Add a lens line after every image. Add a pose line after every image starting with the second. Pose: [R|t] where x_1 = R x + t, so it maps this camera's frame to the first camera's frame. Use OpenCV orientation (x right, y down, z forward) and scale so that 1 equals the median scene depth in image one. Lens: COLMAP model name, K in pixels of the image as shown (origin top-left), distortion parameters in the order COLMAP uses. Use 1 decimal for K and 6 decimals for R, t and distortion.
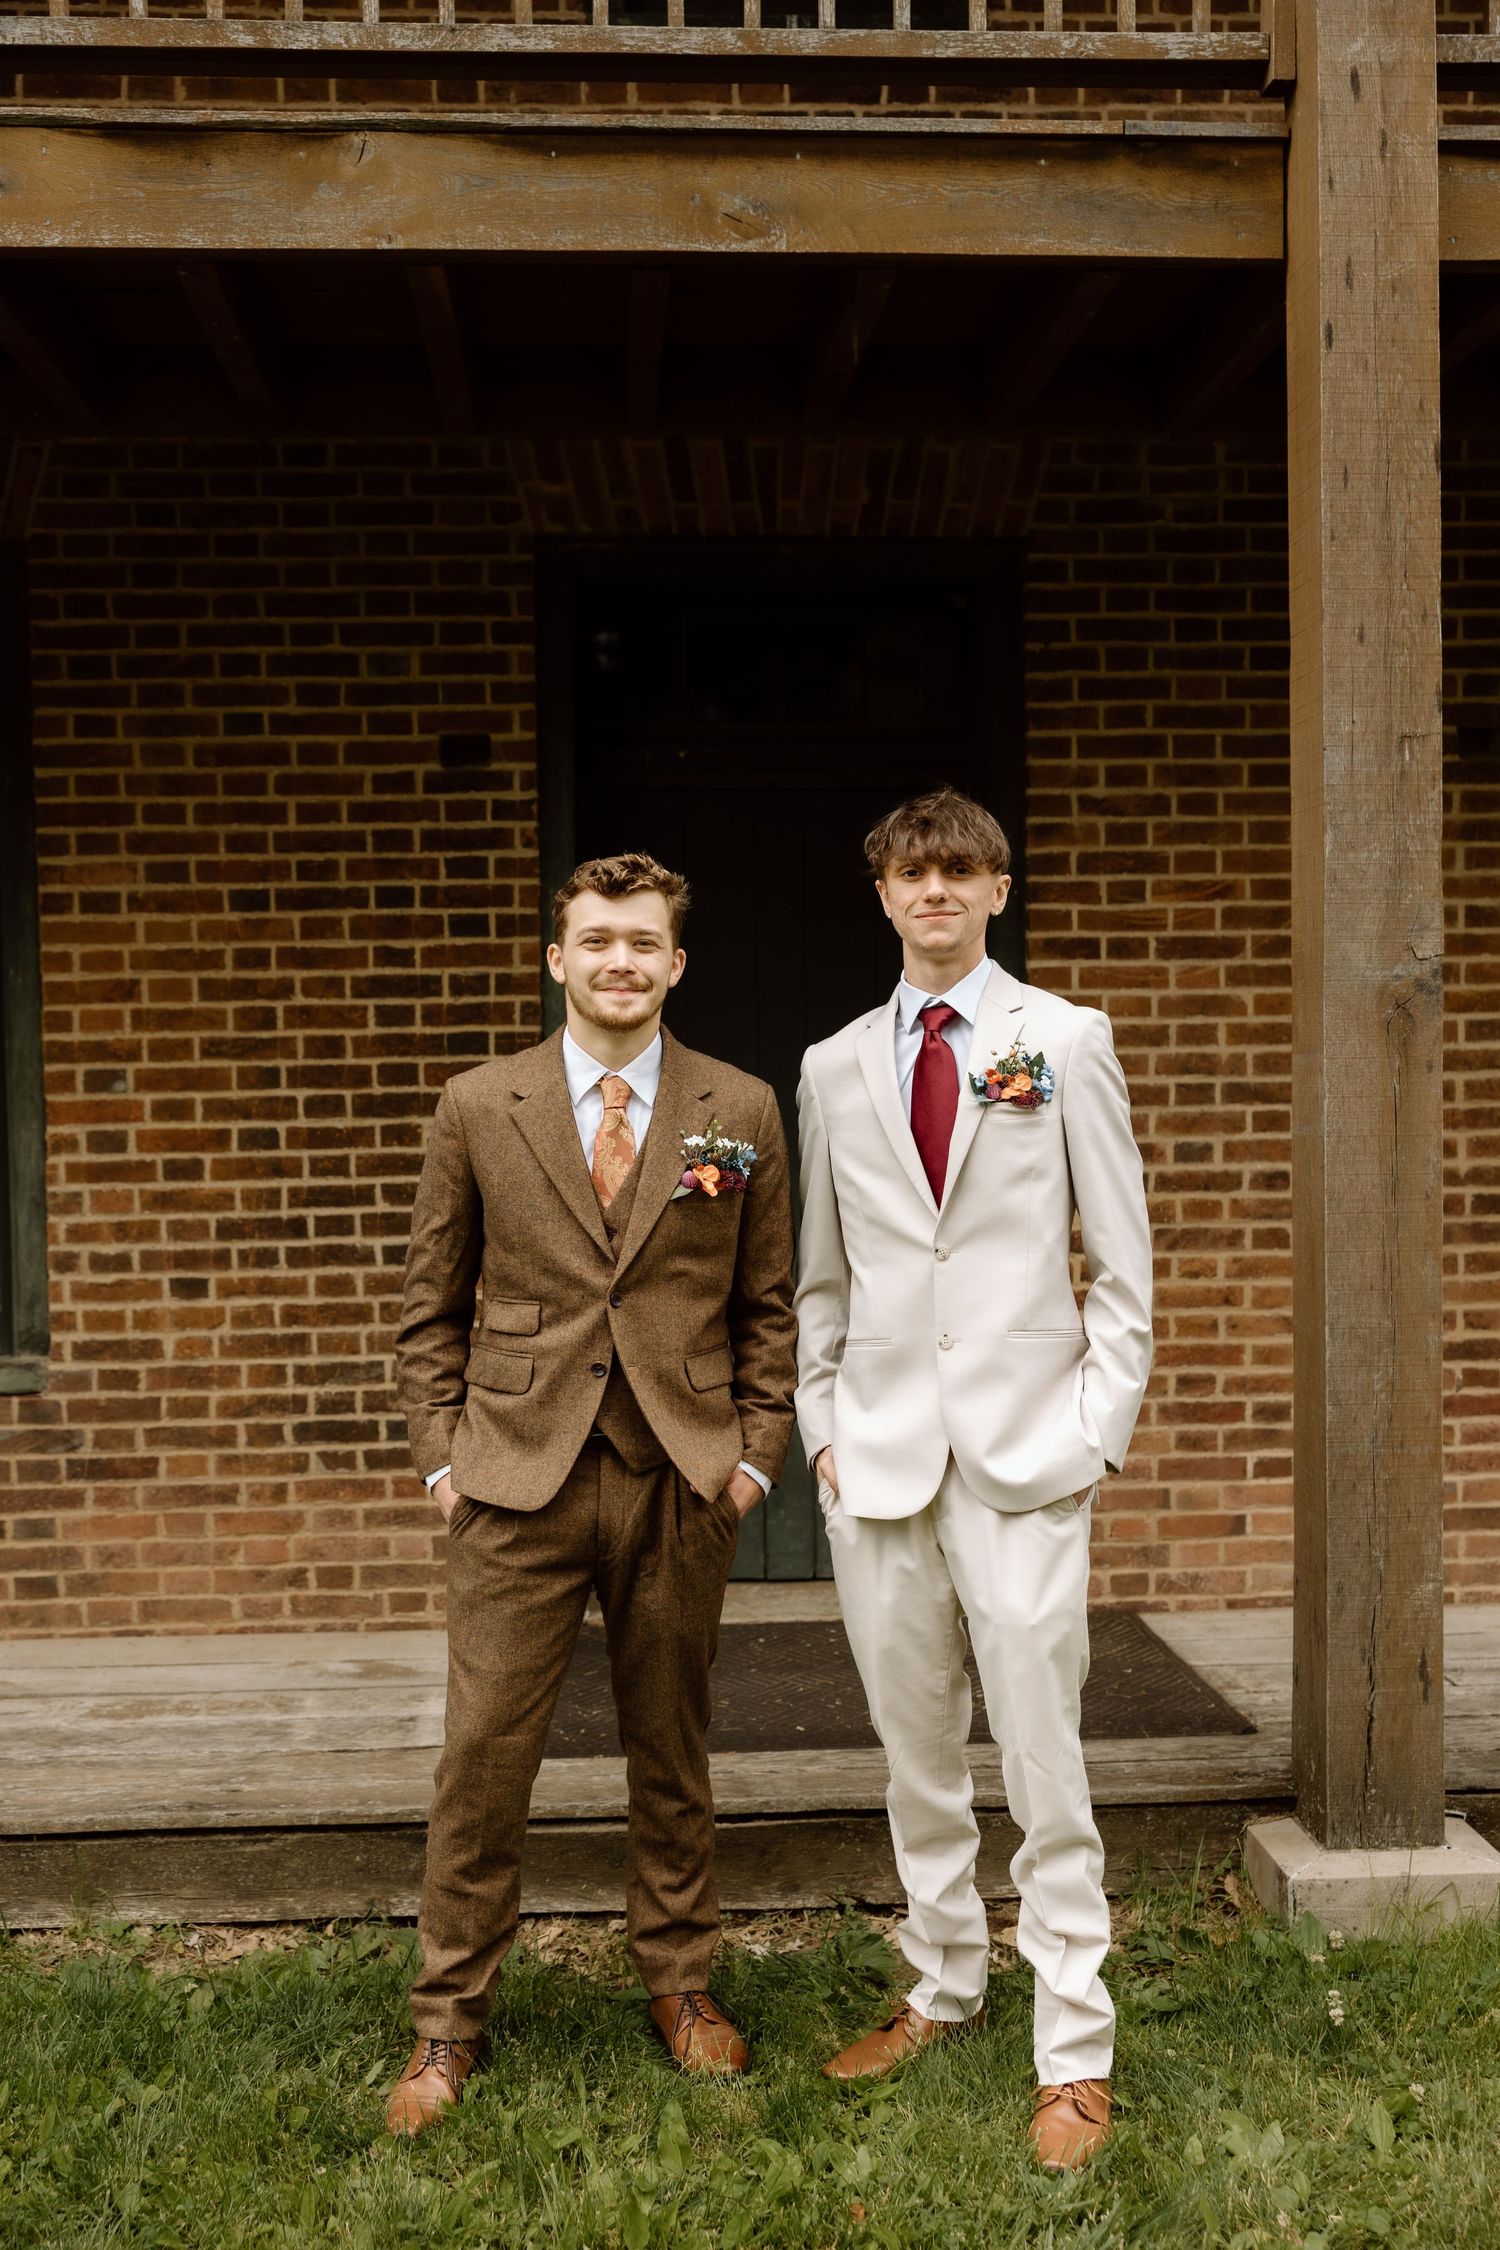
lens RADIAL K [[2234.3, 0, 728.2], [0, 2234.3, 1135.8], [0, 0, 1]] dist [-0.010318, 0.000000]
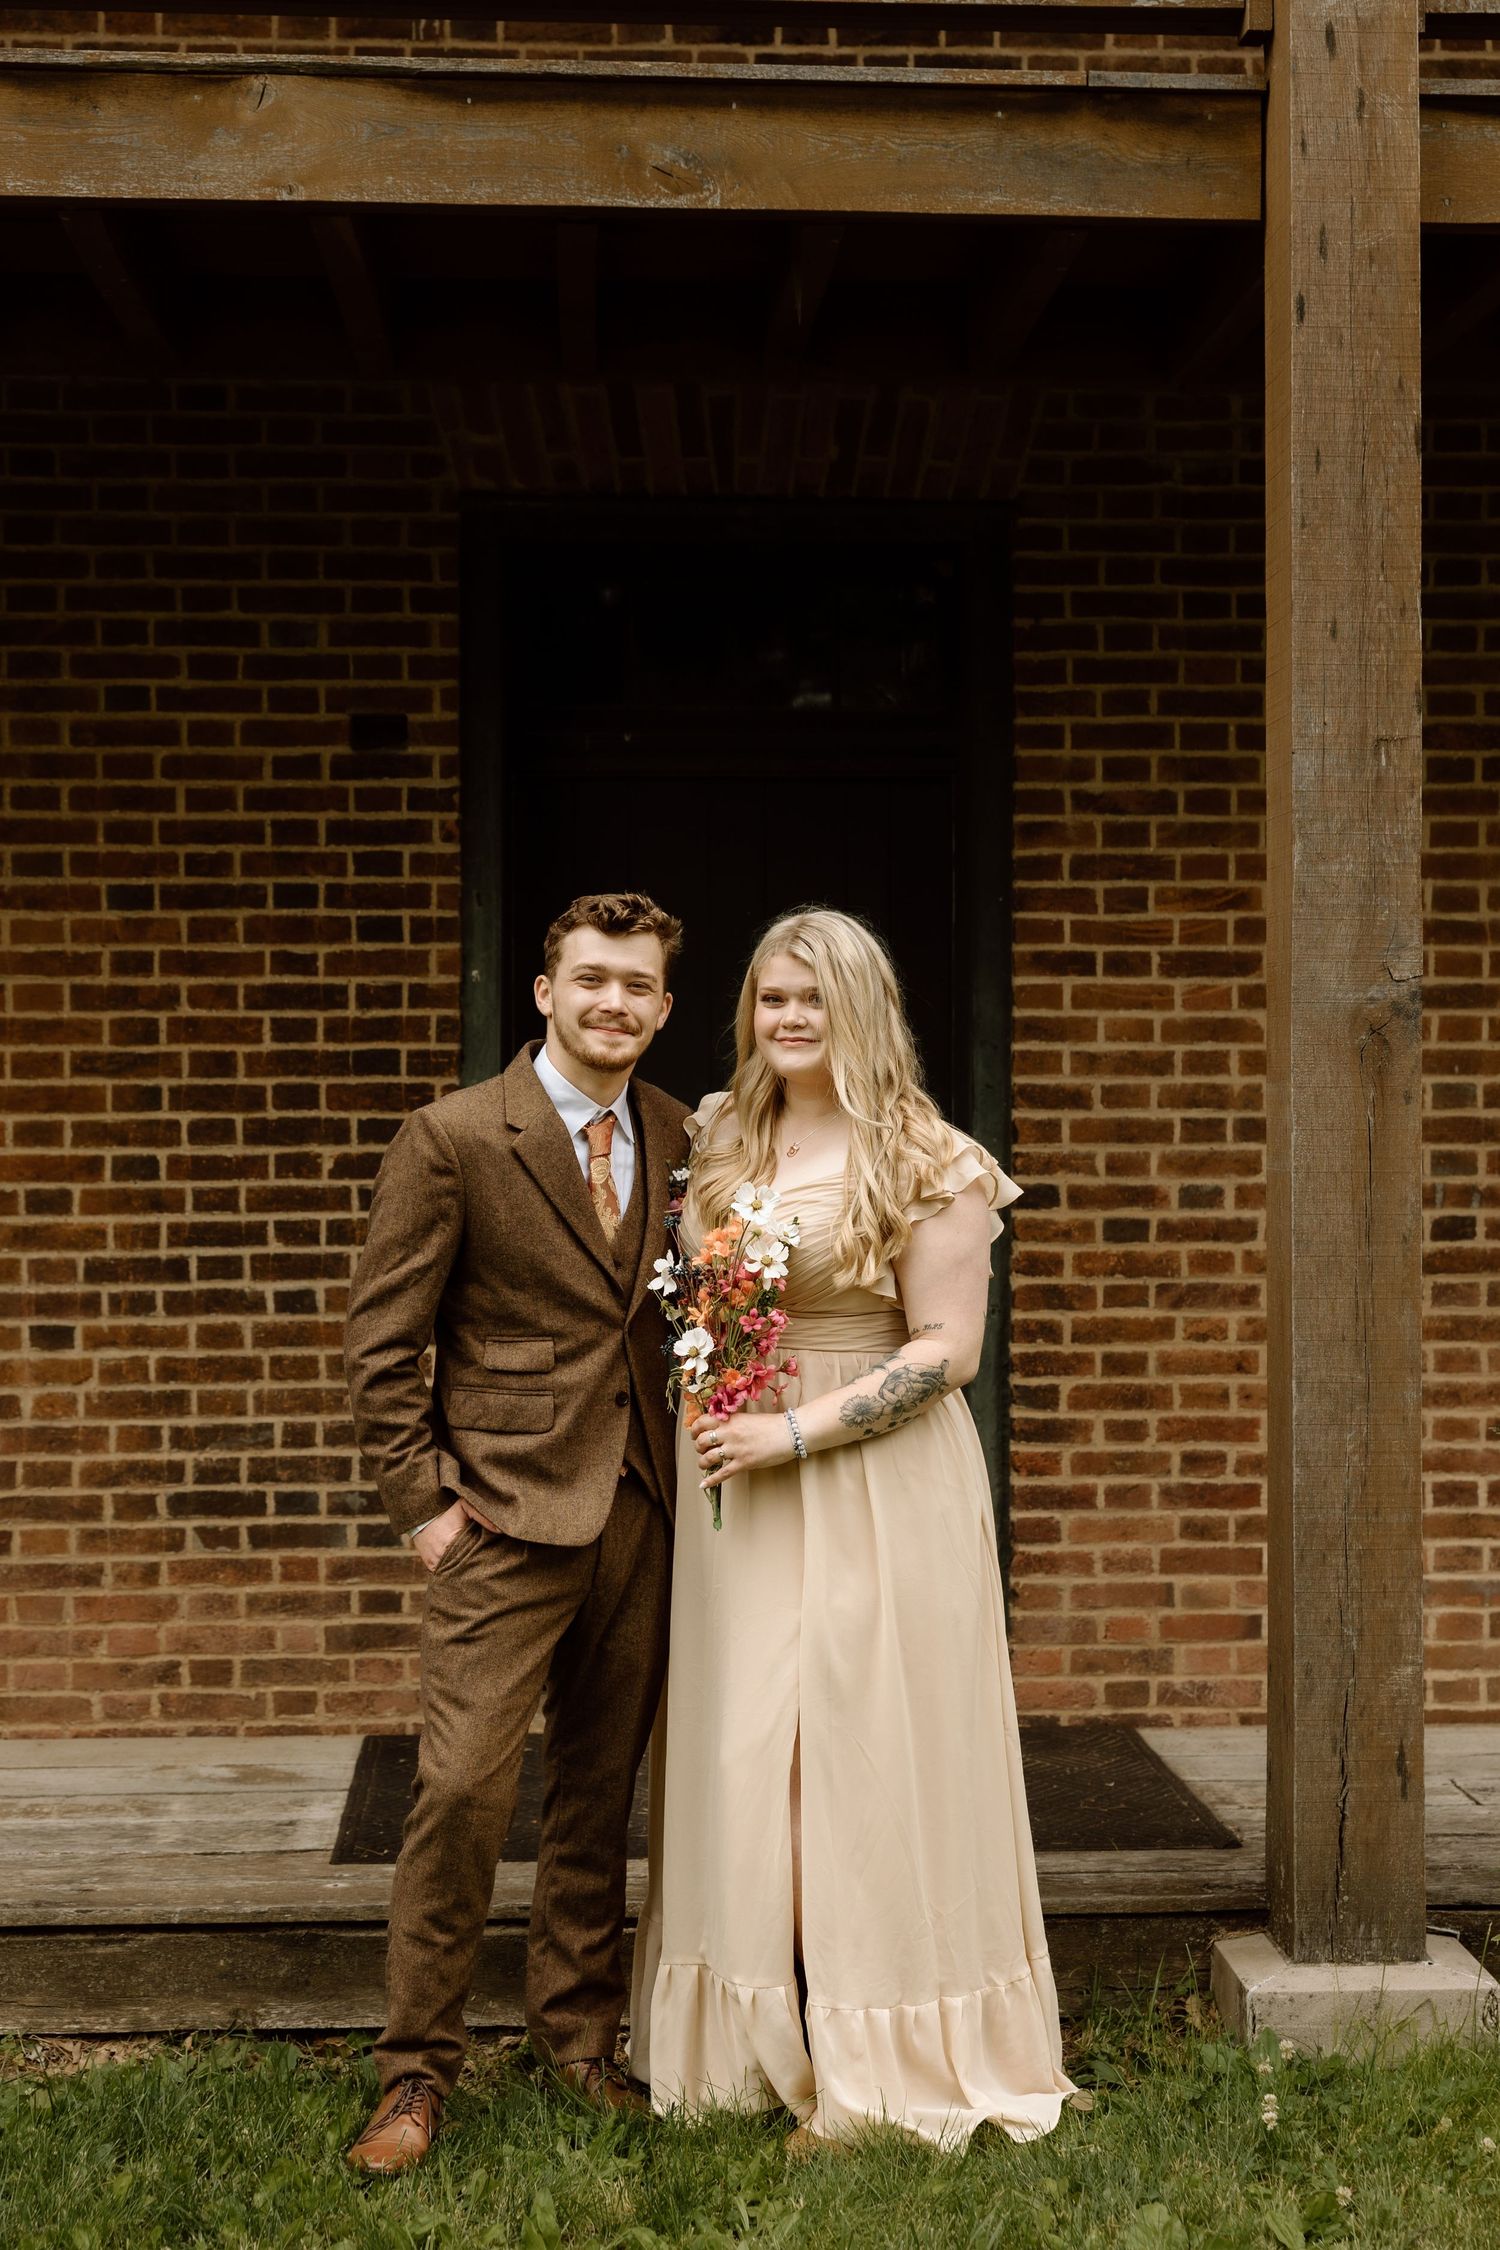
lens RADIAL K [[2879.6, 0, 764.3], [0, 2879.6, 1080.1], [0, 0, 1]] dist [0.027931, 0.000000]
pose [[0.999921, 0.012553, 0.000936, 0.035632], [-0.012505, 0.999121, -0.040000, 0.009150], [-0.001437, 0.039985, 0.999199, -0.135307]]
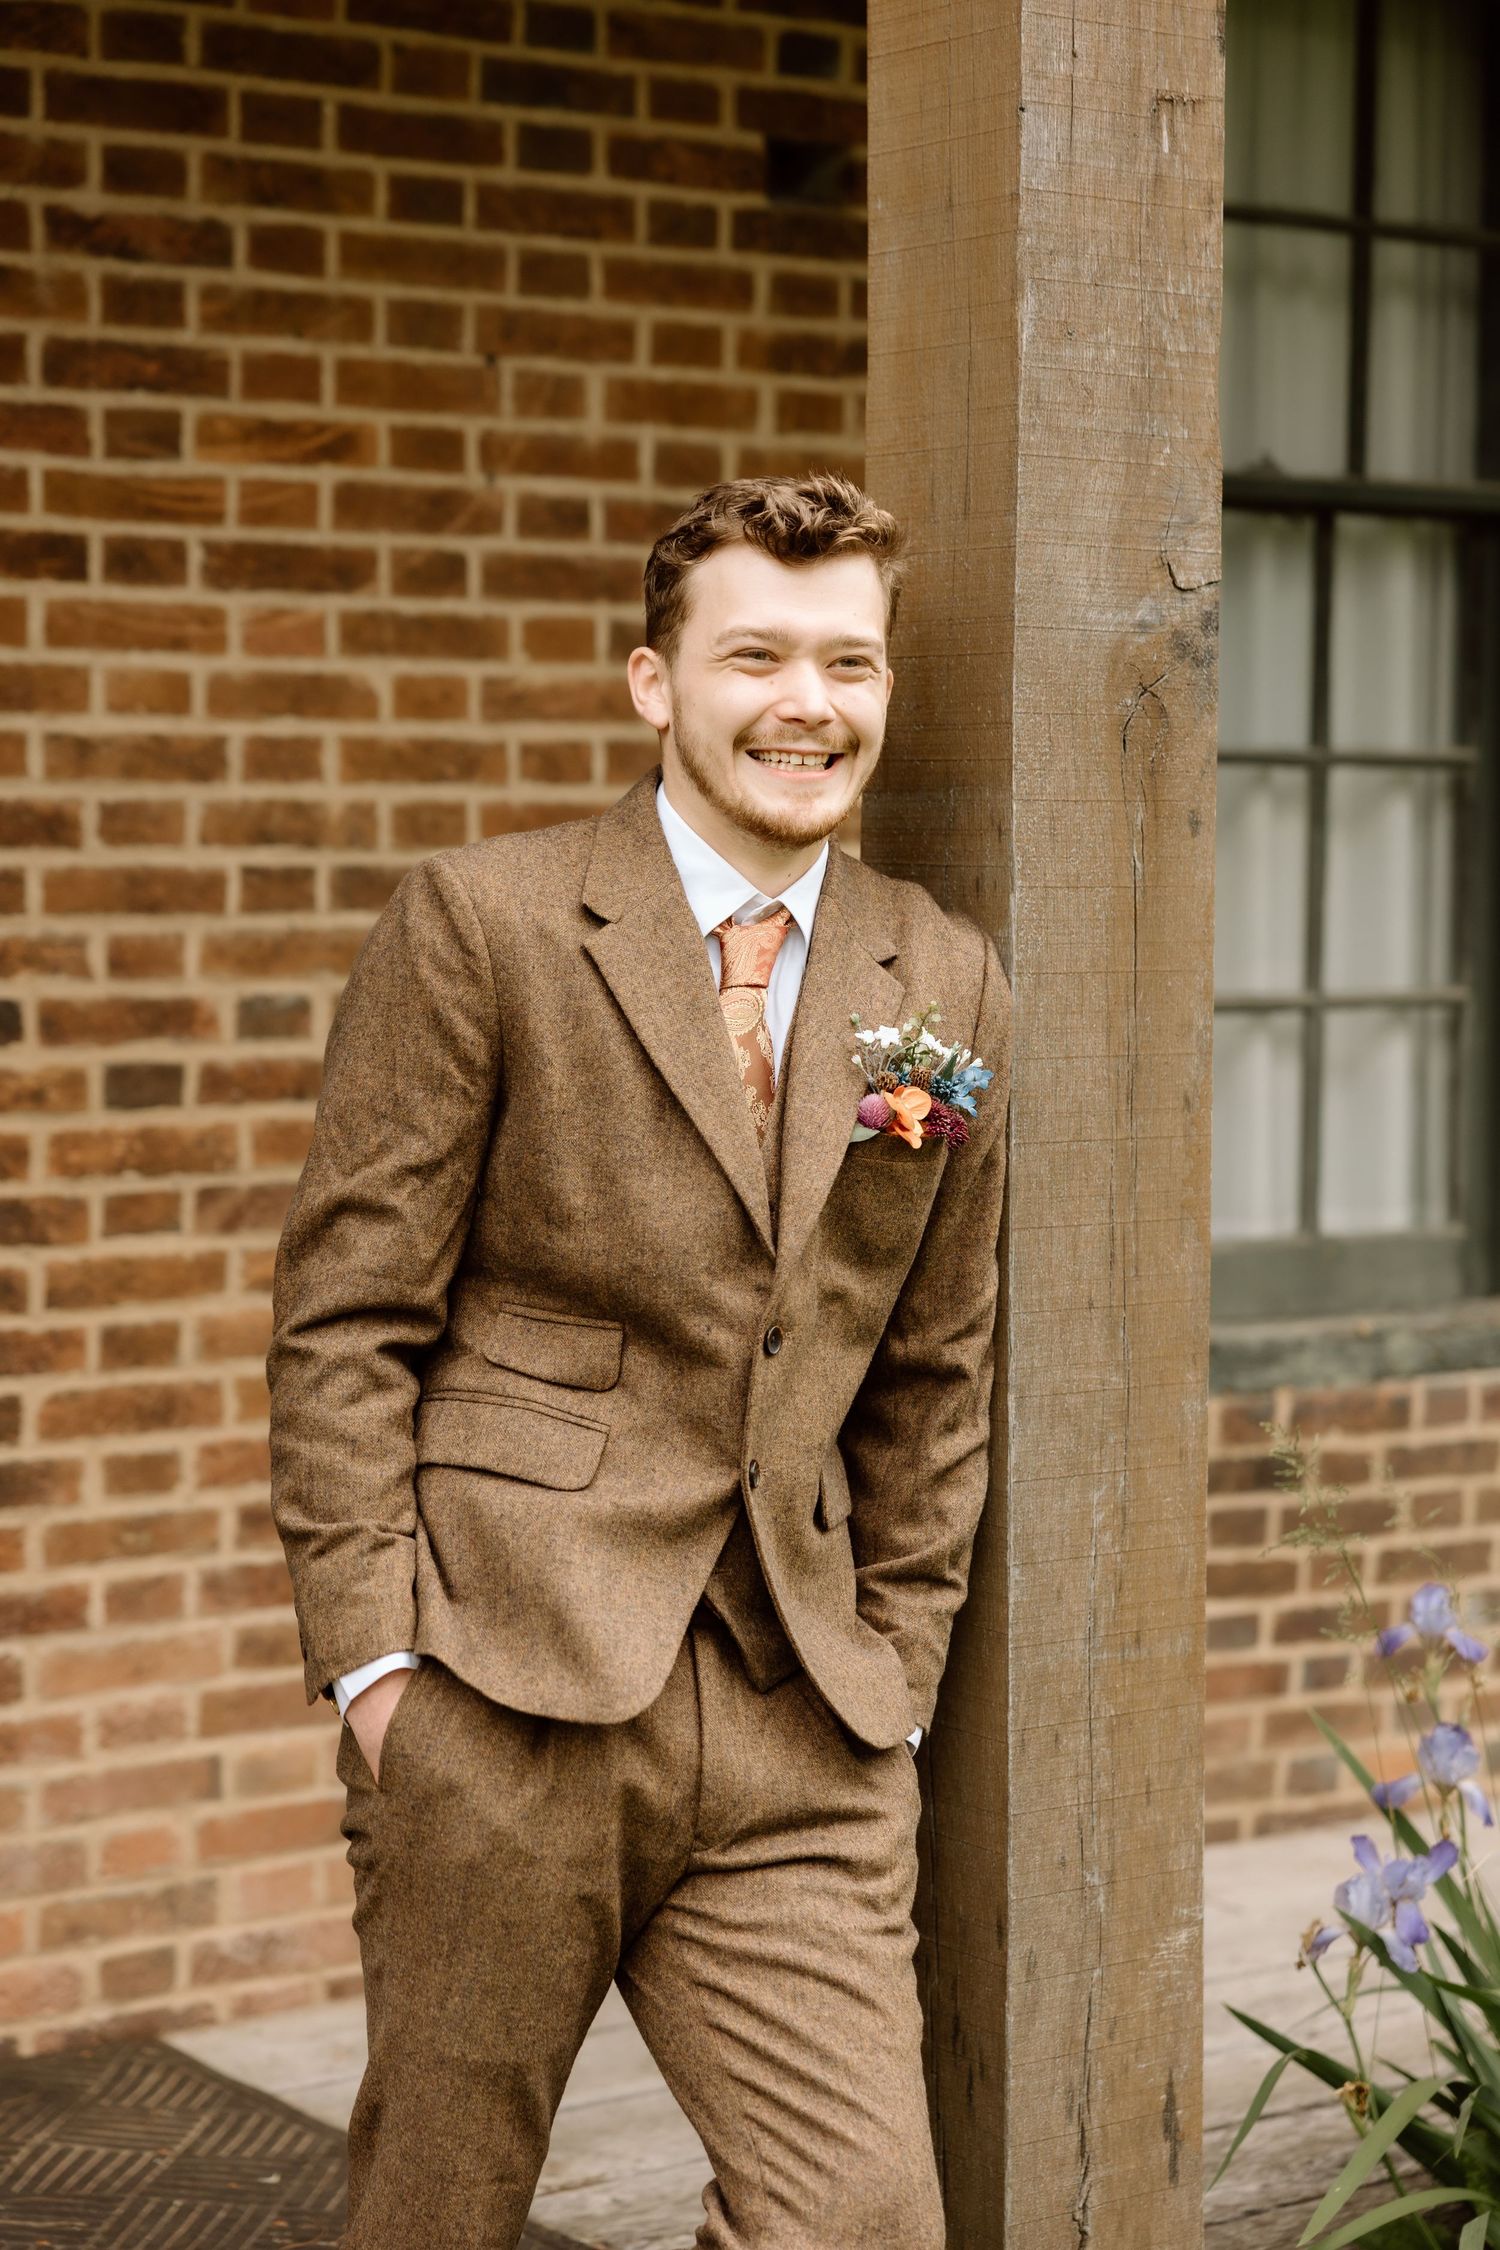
lens RADIAL K [[4209.1, 0, 732.3], [0, 4209.1, 1102.7], [0, 0, 1]] dist [0.017573, 0.000000]
pose [[0.852249, -0.019894, 0.522758, -0.165548], [0.006291, 0.999594, 0.027784, 0.001599], [-0.523099, -0.020390, 0.852028, 0.221523]]
